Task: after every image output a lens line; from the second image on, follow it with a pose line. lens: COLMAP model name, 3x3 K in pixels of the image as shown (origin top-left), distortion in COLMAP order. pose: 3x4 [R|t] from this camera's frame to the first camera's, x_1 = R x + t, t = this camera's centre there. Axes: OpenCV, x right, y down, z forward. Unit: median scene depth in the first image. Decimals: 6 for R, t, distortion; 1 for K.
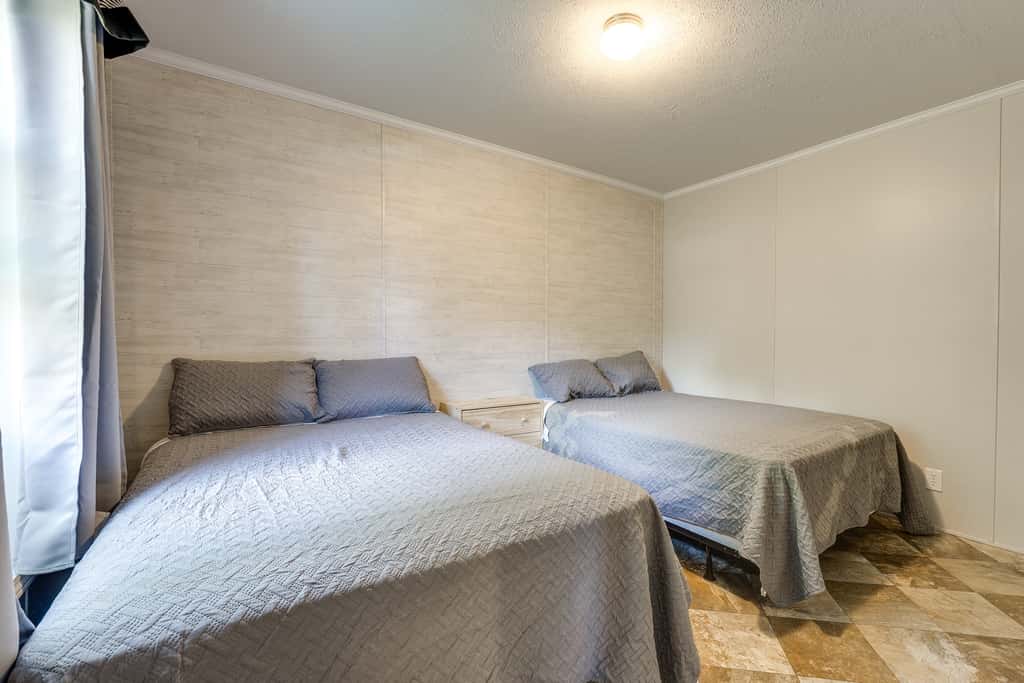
lens RADIAL K [[434.6, 0, 520.8], [0, 434.6, 345.0], [0, 0, 1]] dist [-0.001759, -0.000466]
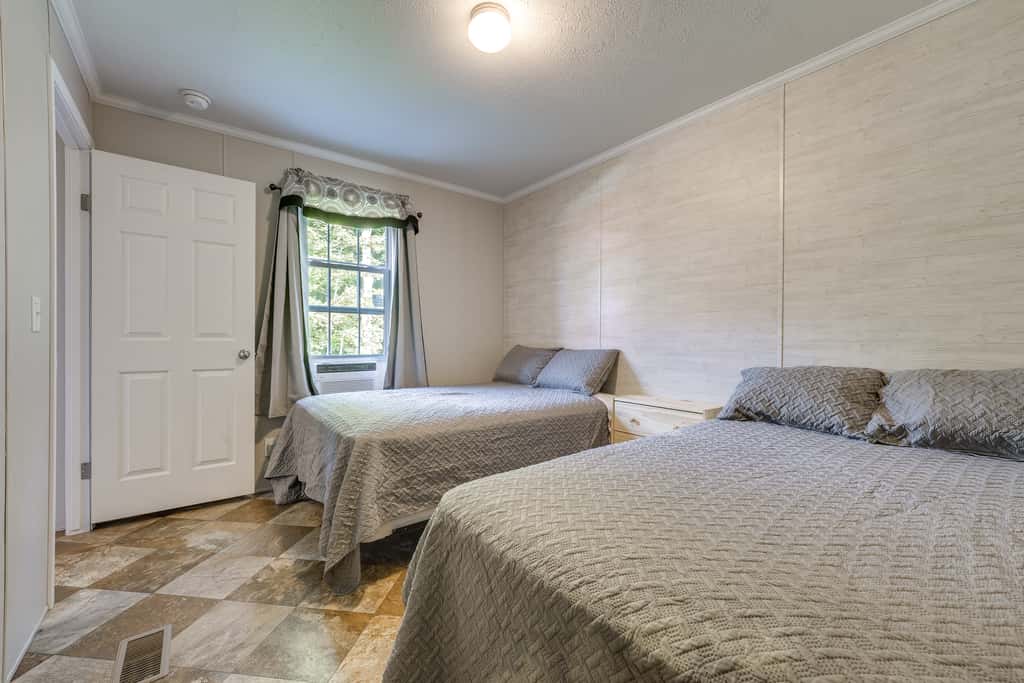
lens RADIAL K [[411.1, 0, 506.4], [0, 411.1, 339.9], [0, 0, 1]] dist [-0.004019, 0.002204]
pose [[0.073458, -0.004650, -0.997287, 0.785316], [-0.028693, 0.999565, -0.006774, 0.015766], [0.996885, 0.029113, 0.073293, 0.610680]]
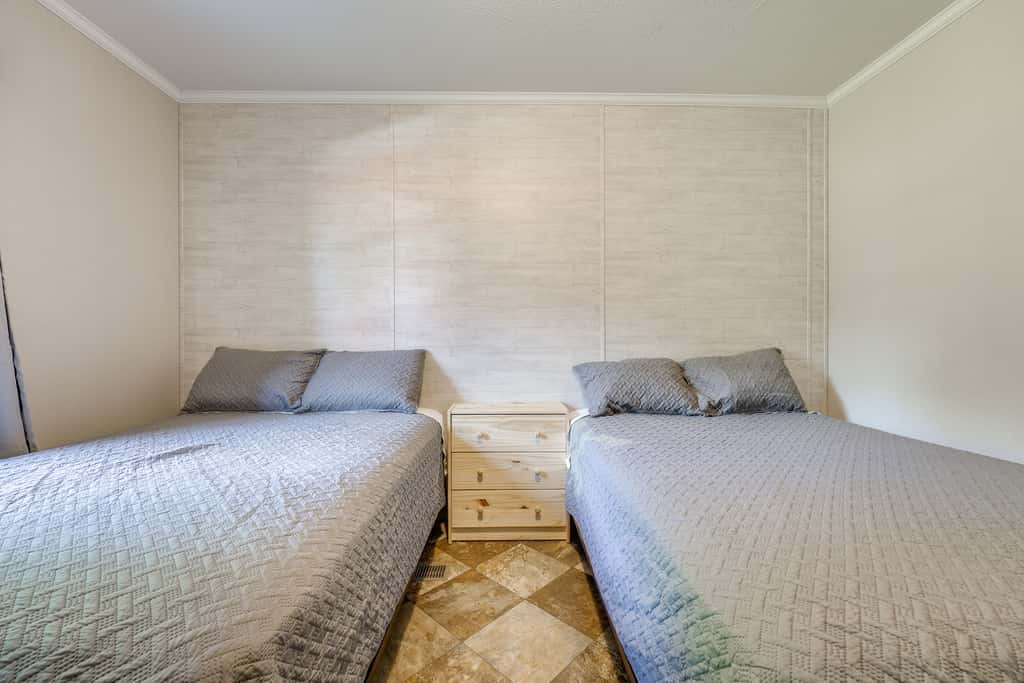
lens RADIAL K [[411.9, 0, 512.6], [0, 411.9, 338.8], [0, 0, 1]] dist [-0.002859, 0.000099]
pose [[0.844264, -0.001091, -0.535926, 0.362285], [-0.006640, 0.999900, -0.012495, 0.013035], [0.535886, 0.014108, 0.844172, 0.362161]]
